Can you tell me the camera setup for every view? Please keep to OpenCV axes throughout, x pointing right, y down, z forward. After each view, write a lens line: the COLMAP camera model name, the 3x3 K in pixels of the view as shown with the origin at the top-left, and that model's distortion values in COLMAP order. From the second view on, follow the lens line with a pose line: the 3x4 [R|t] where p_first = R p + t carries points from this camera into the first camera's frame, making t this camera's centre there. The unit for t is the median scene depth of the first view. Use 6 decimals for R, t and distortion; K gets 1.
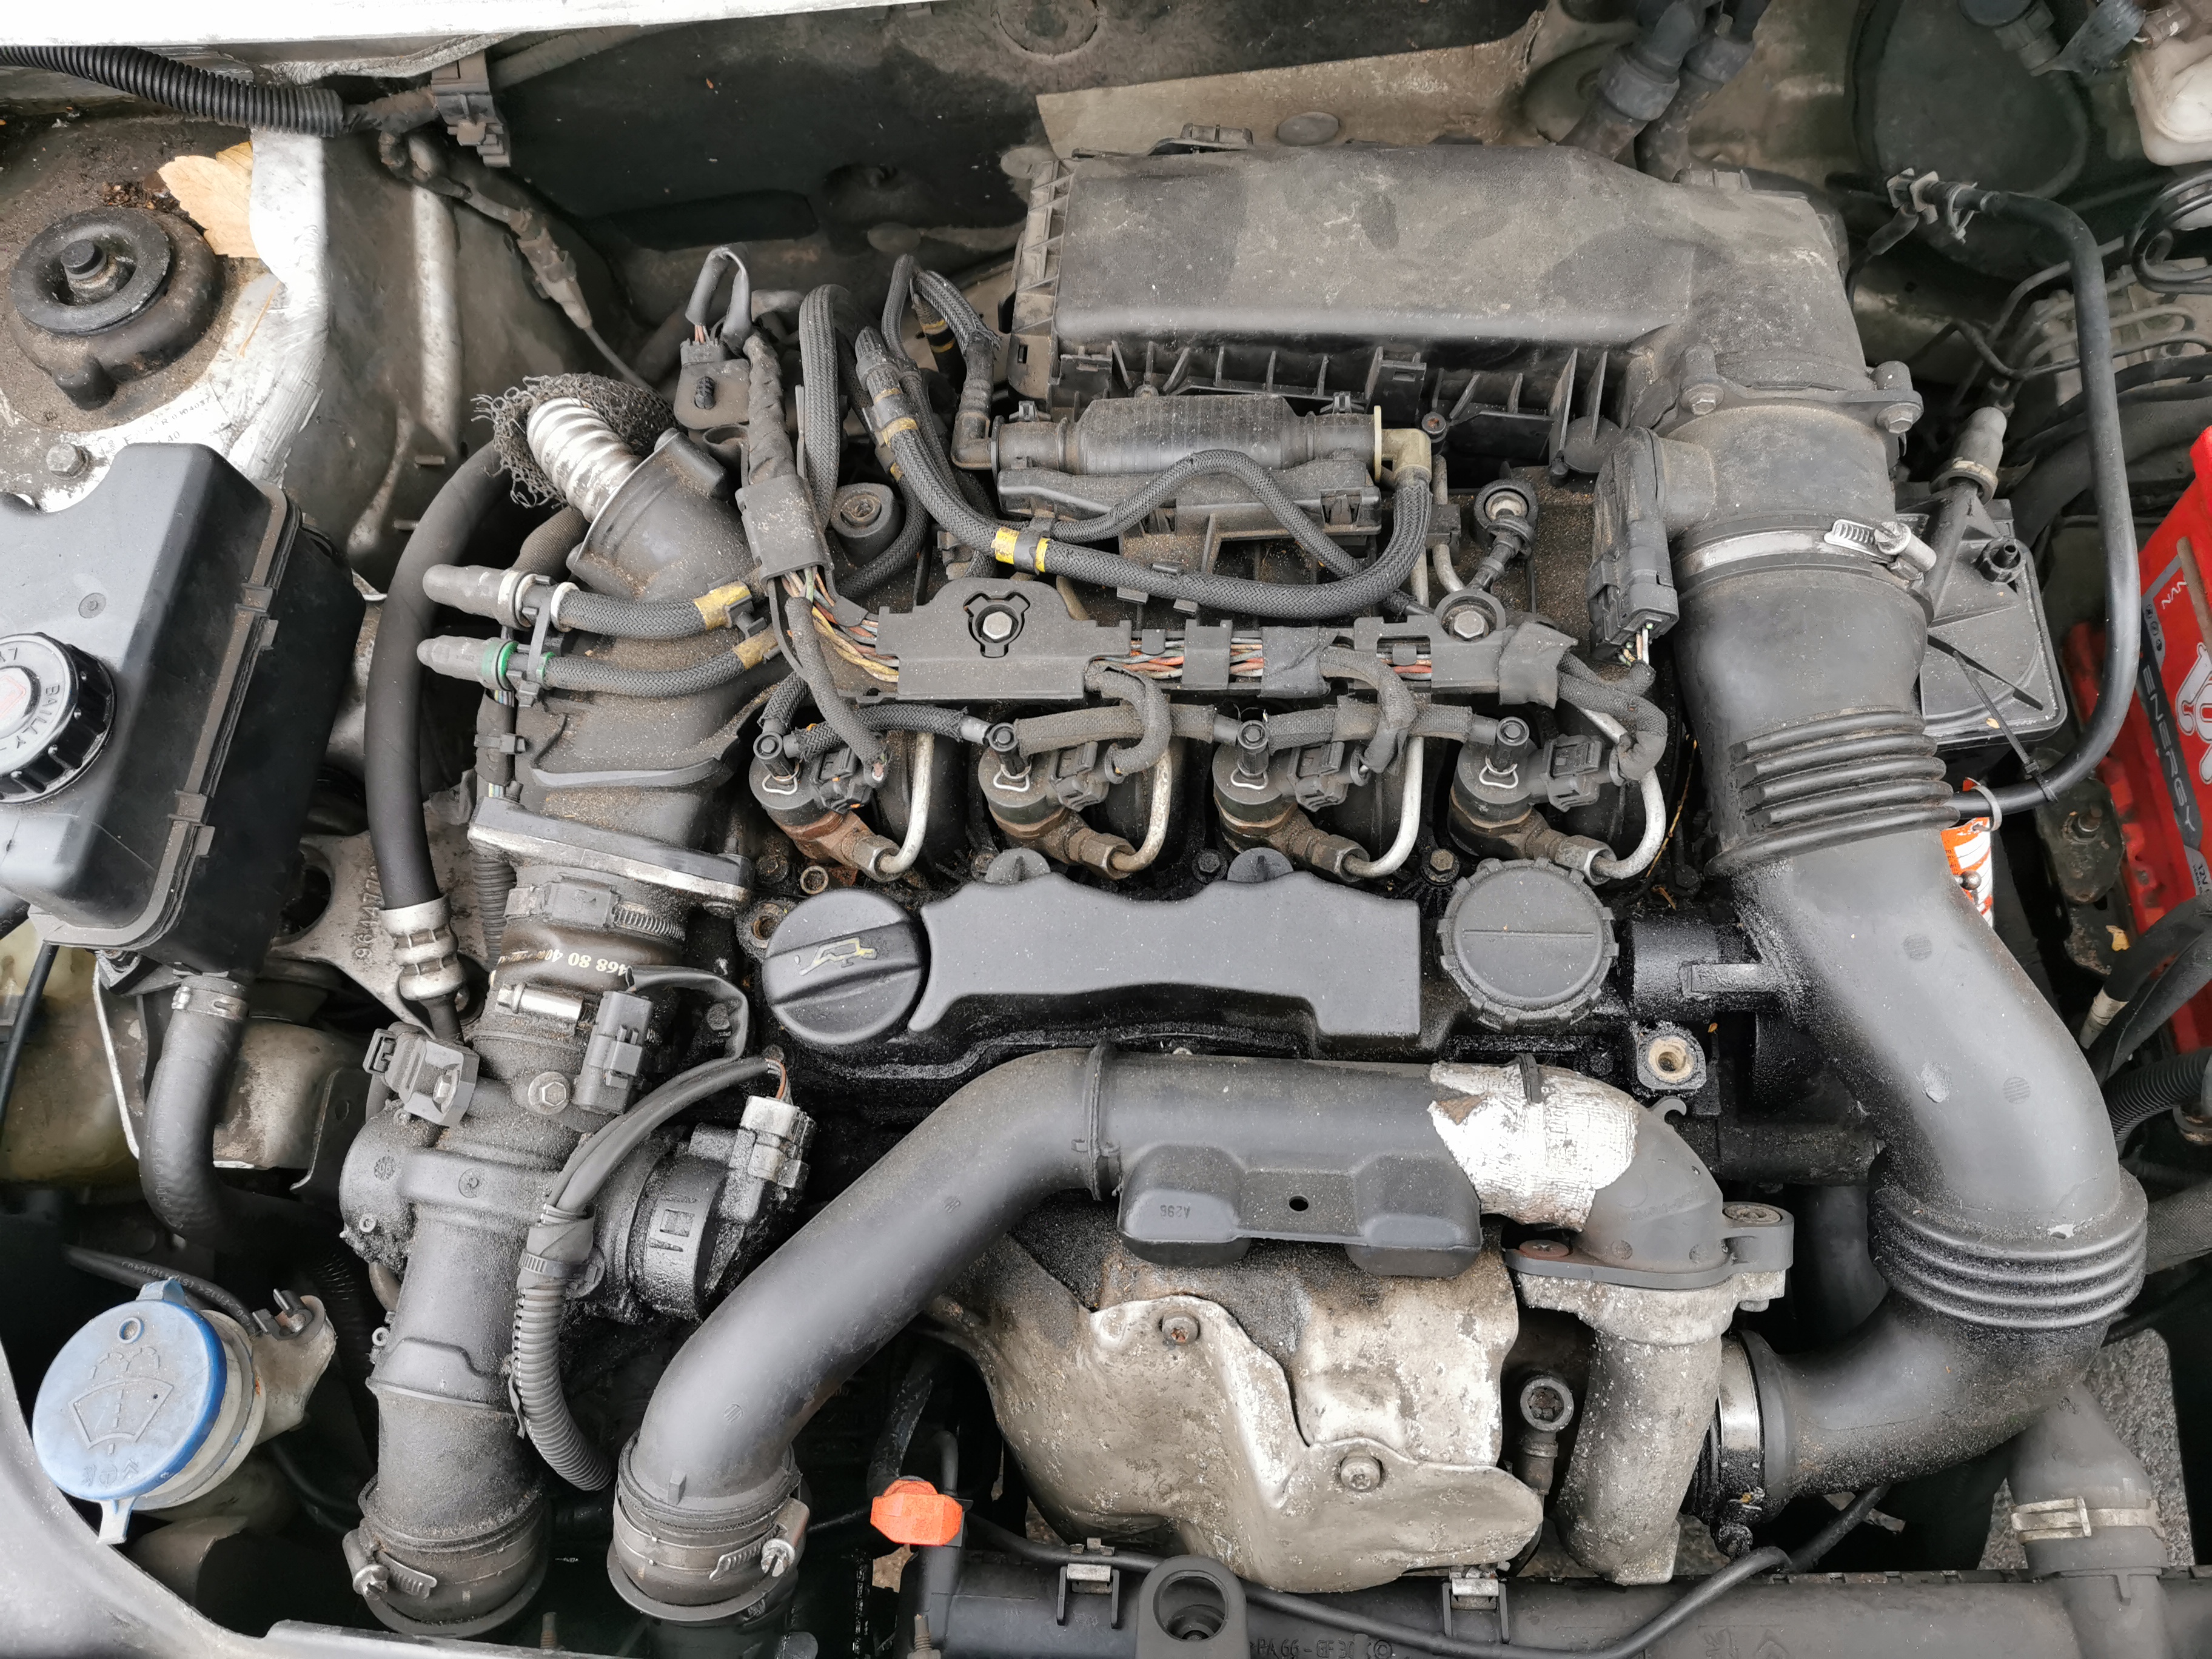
lens RADIAL K [[1715.0, 0, 1114.9], [0, 1715.0, 833.6], [0, 0, 1]] dist [0.055594, -0.060074]
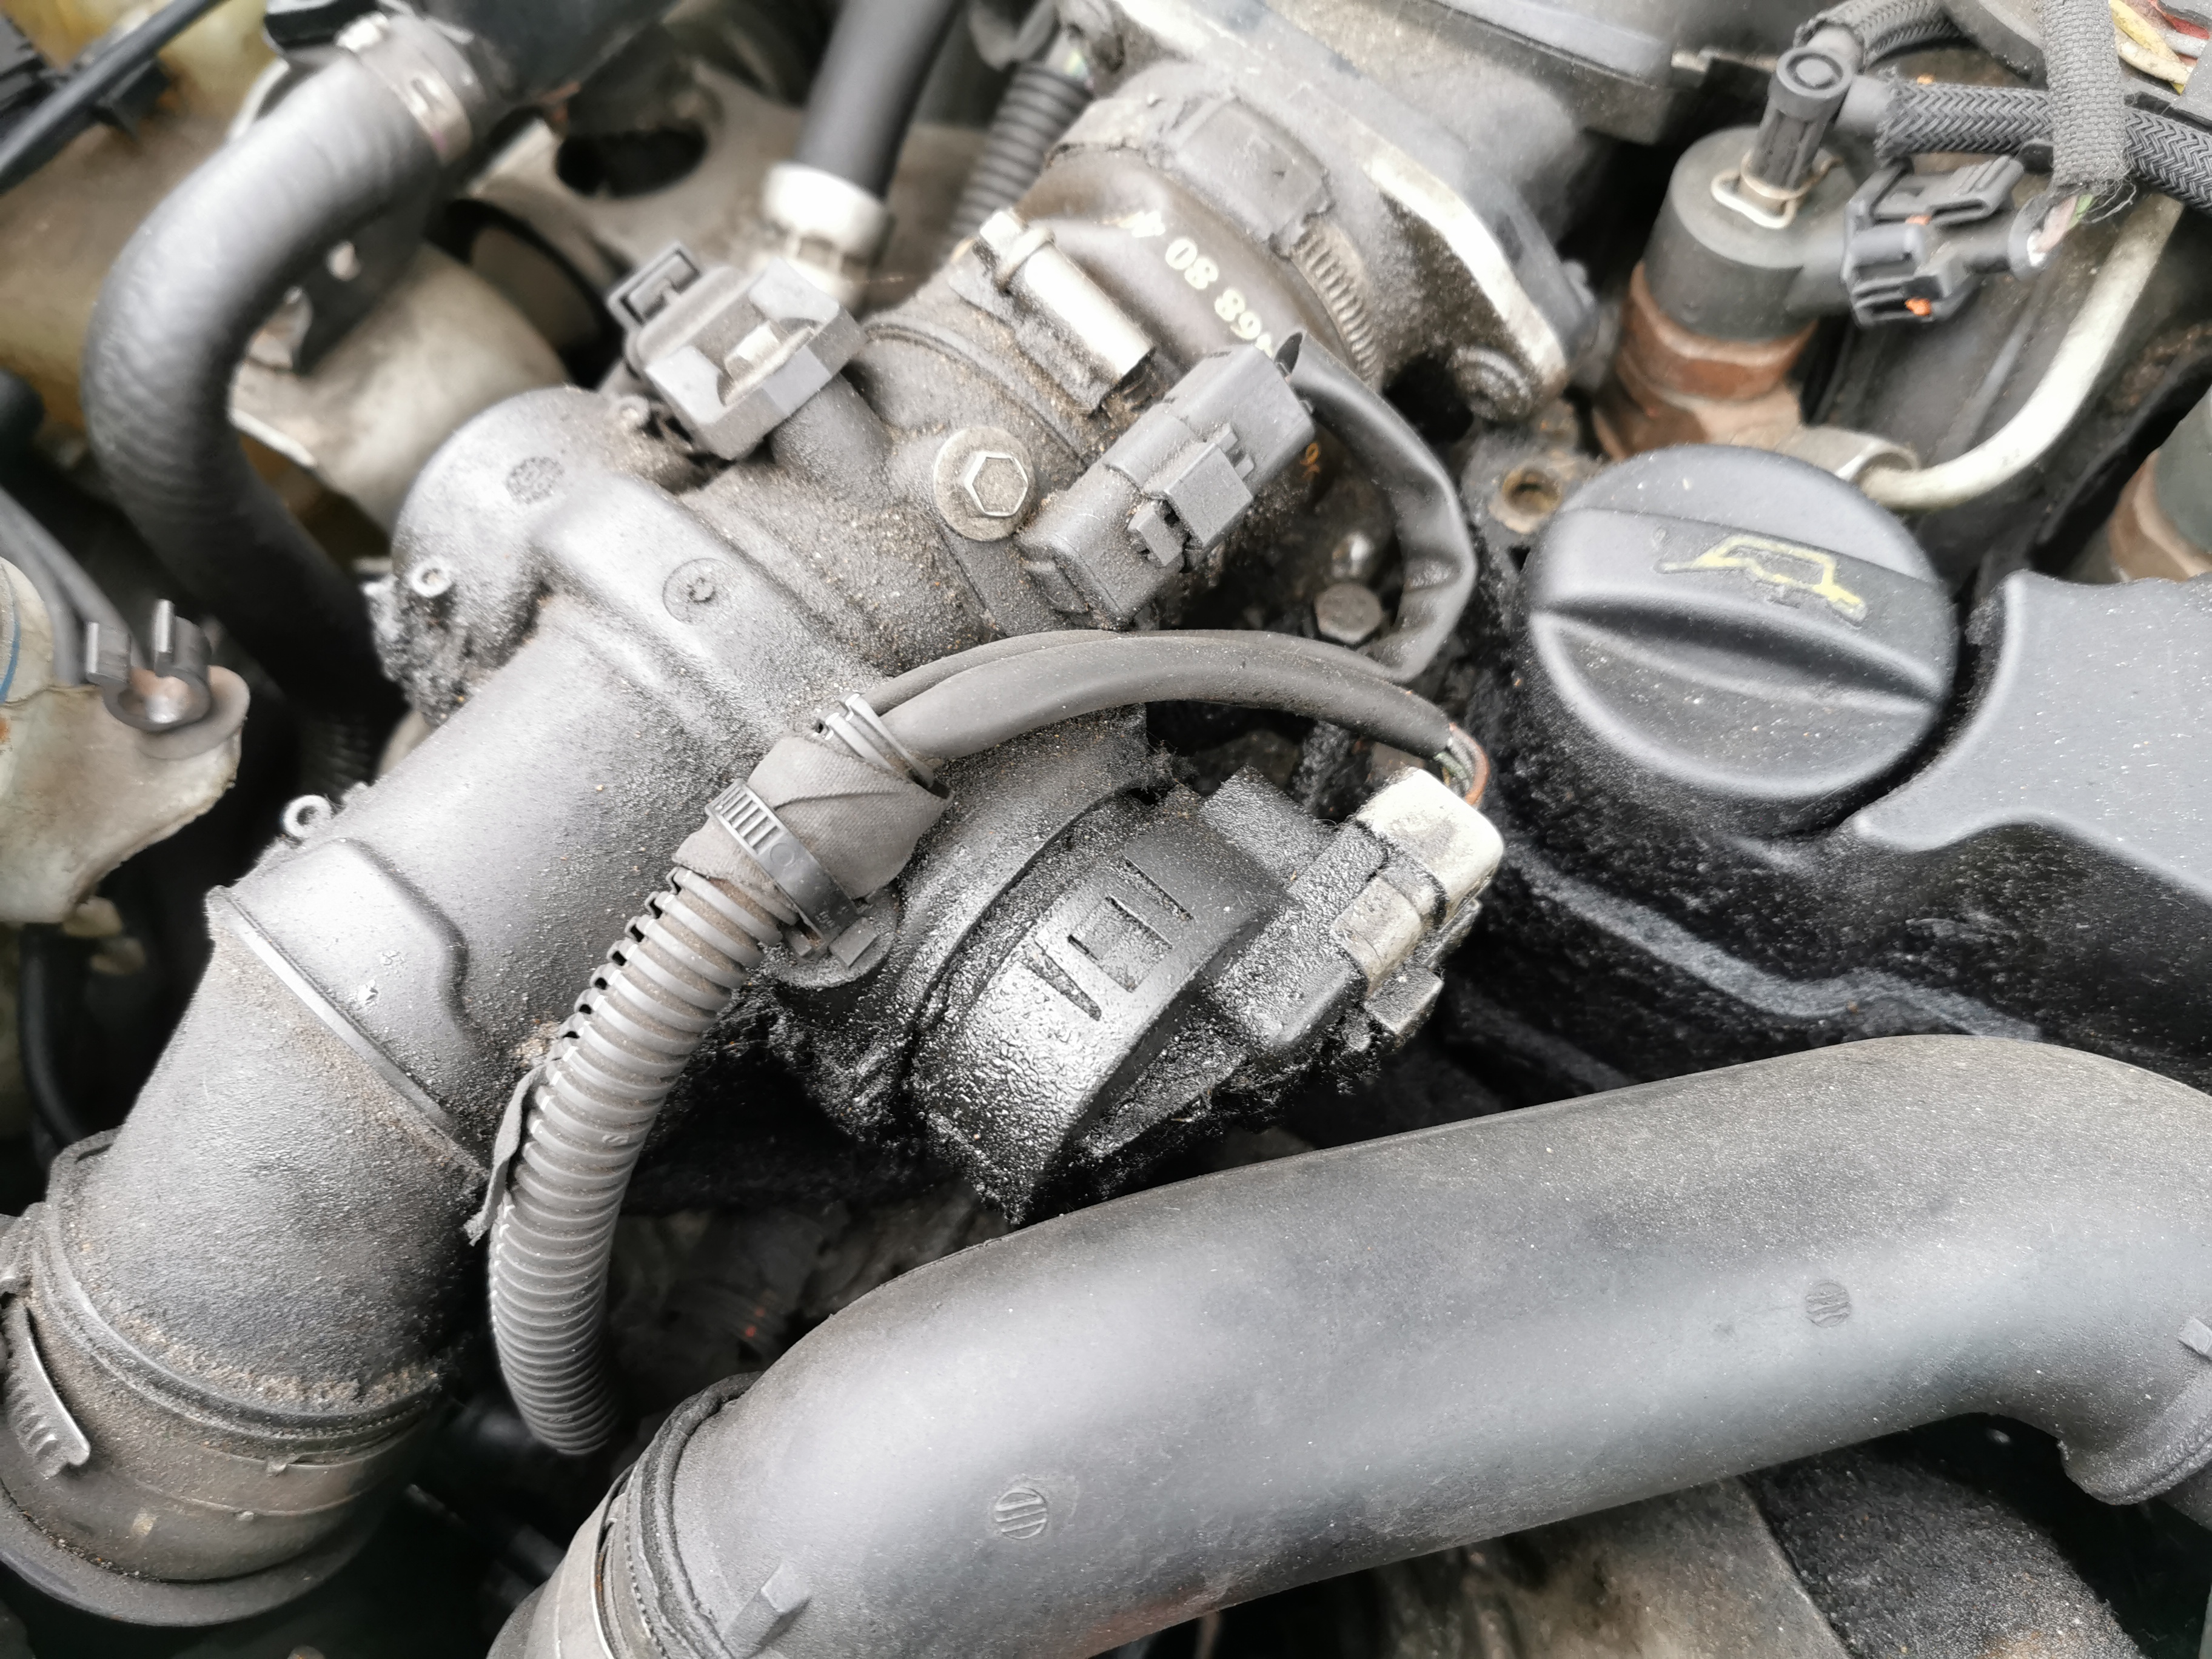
lens RADIAL K [[1777.1, 0, 1111.0], [0, 1777.1, 839.6], [0, 0, 1]] dist [0.022075, -0.072569]
pose [[0.860509, 0.490996, -0.135819, -0.212855], [-0.497265, 0.867477, -0.014526, 0.210067], [0.110687, 0.080038, 0.990627, 0.624123]]
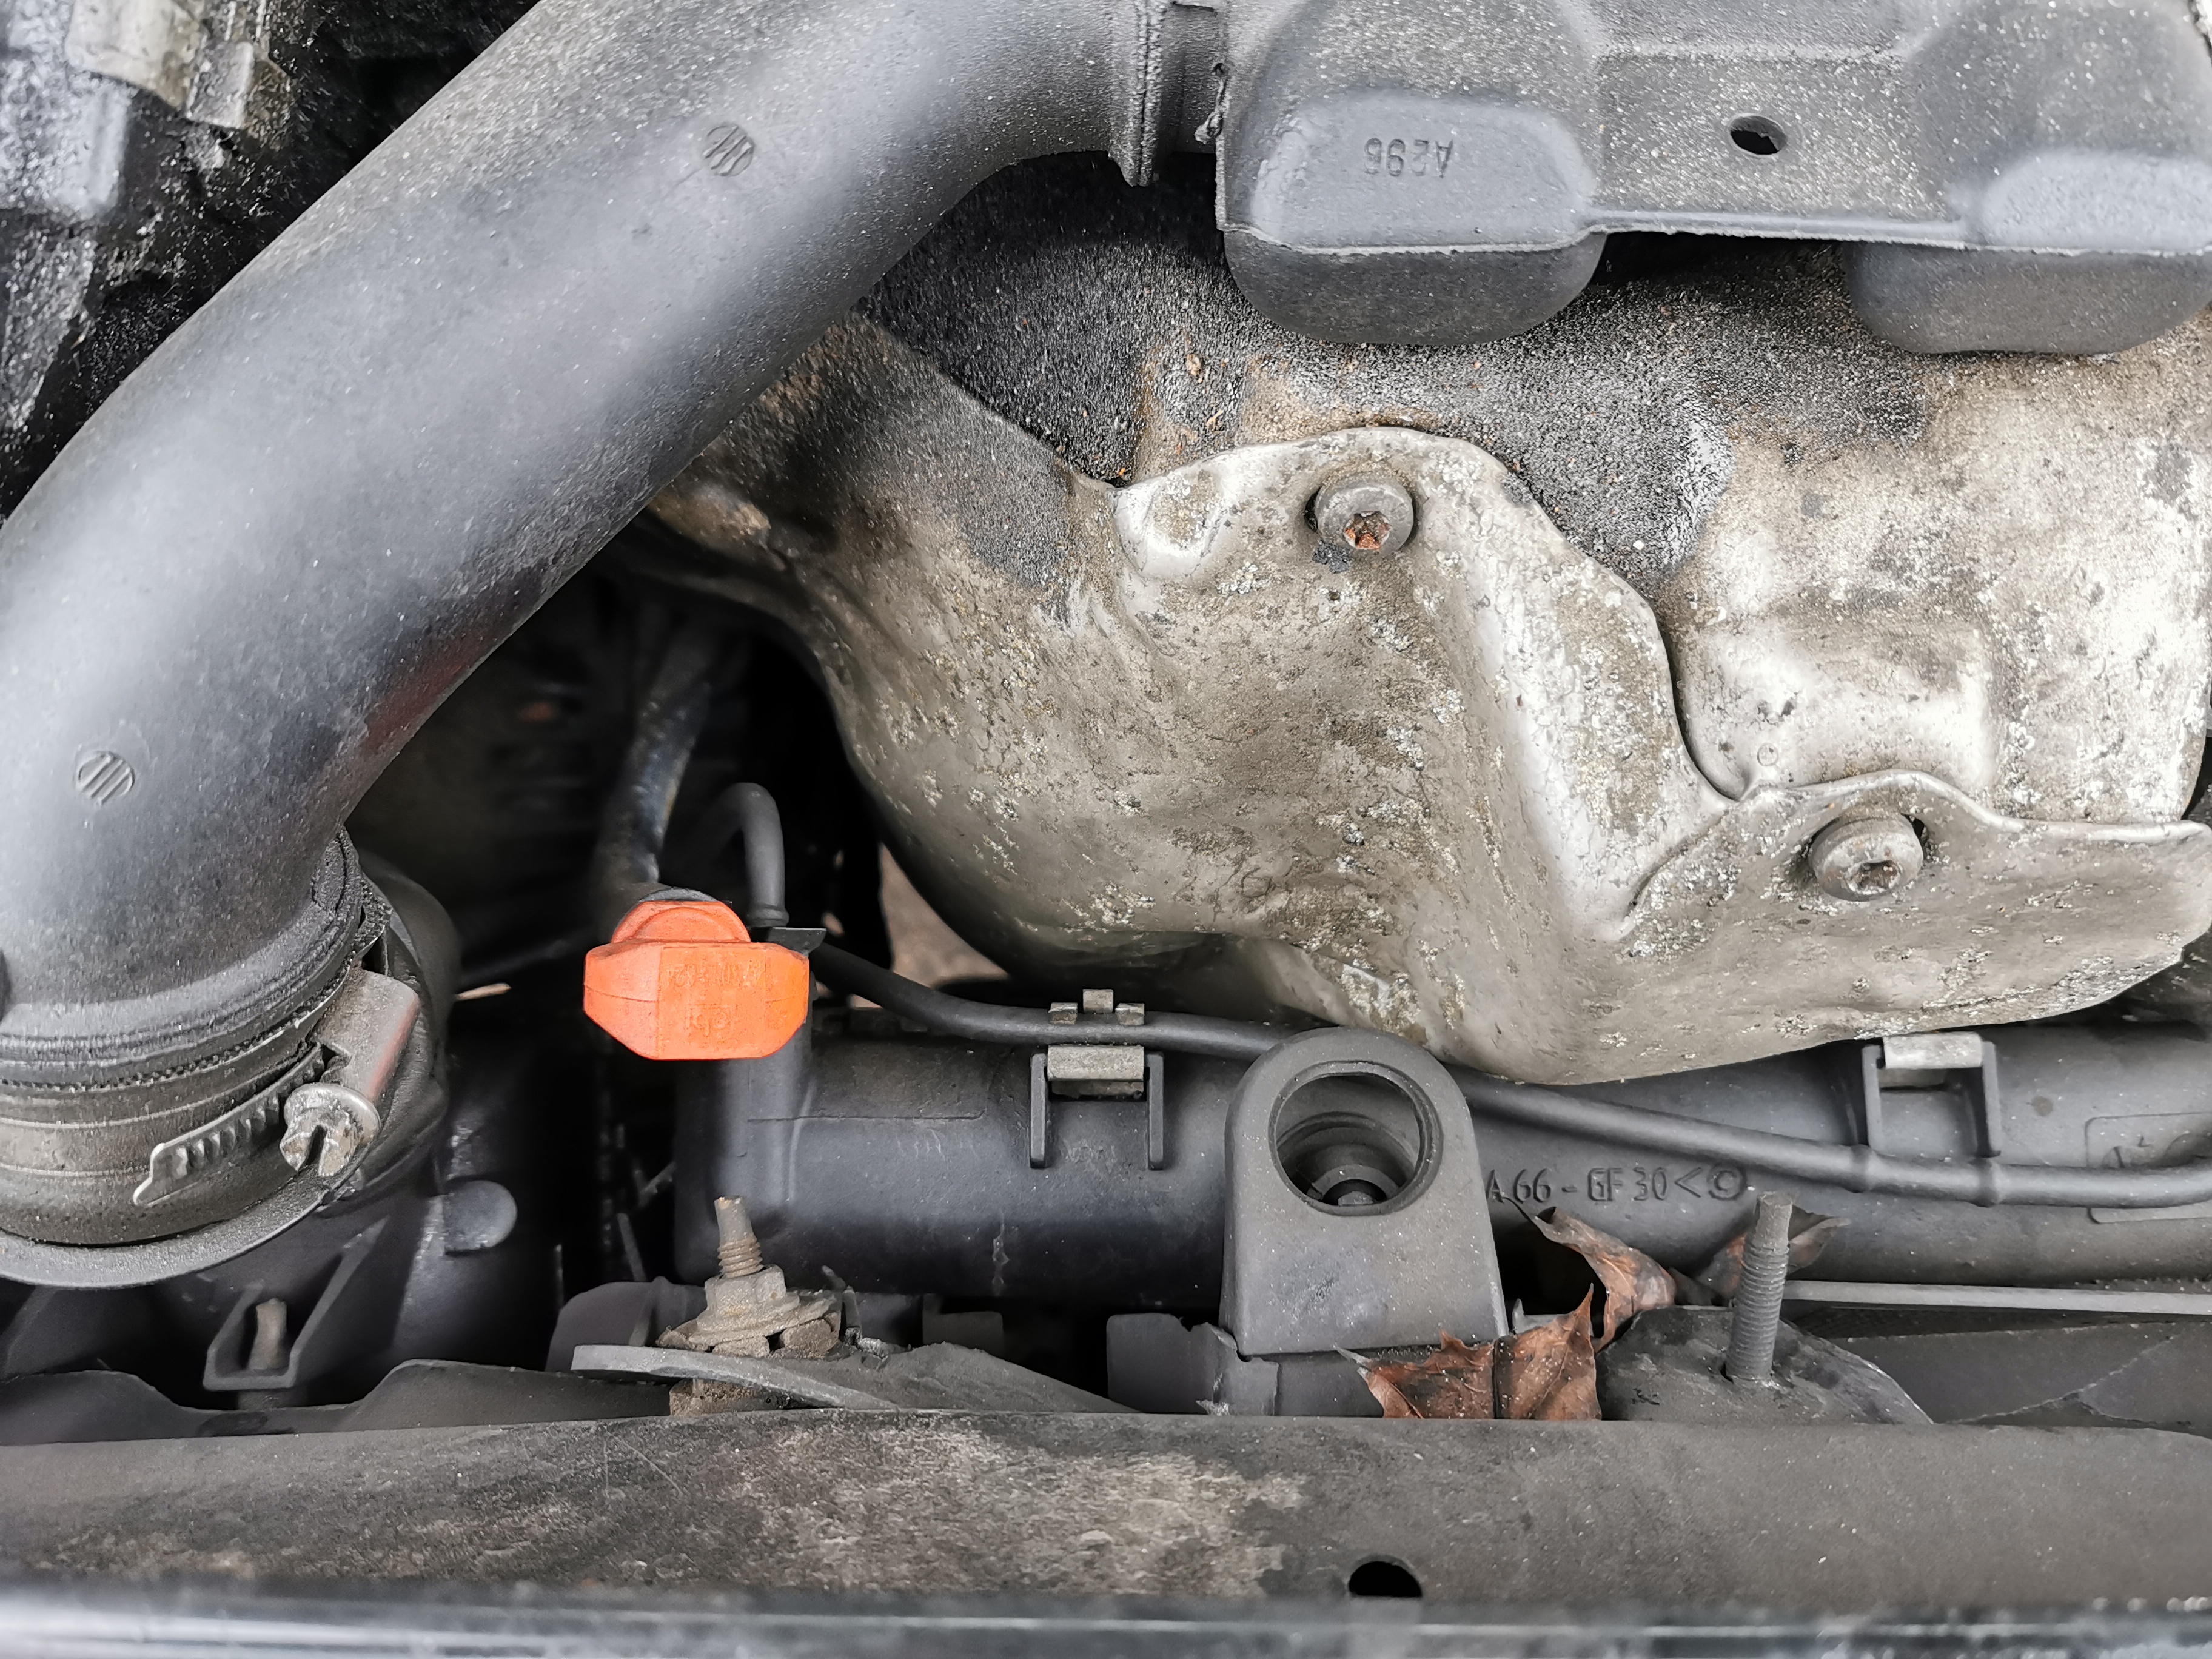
lens RADIAL K [[1777.1, 0, 1111.0], [0, 1777.1, 839.6], [0, 0, 1]] dist [0.022075, -0.072569]
pose [[0.991863, -0.044900, 0.119128, -0.068259], [-0.003674, 0.925256, 0.379325, 0.207085], [-0.127256, -0.376676, 0.917563, 0.628684]]
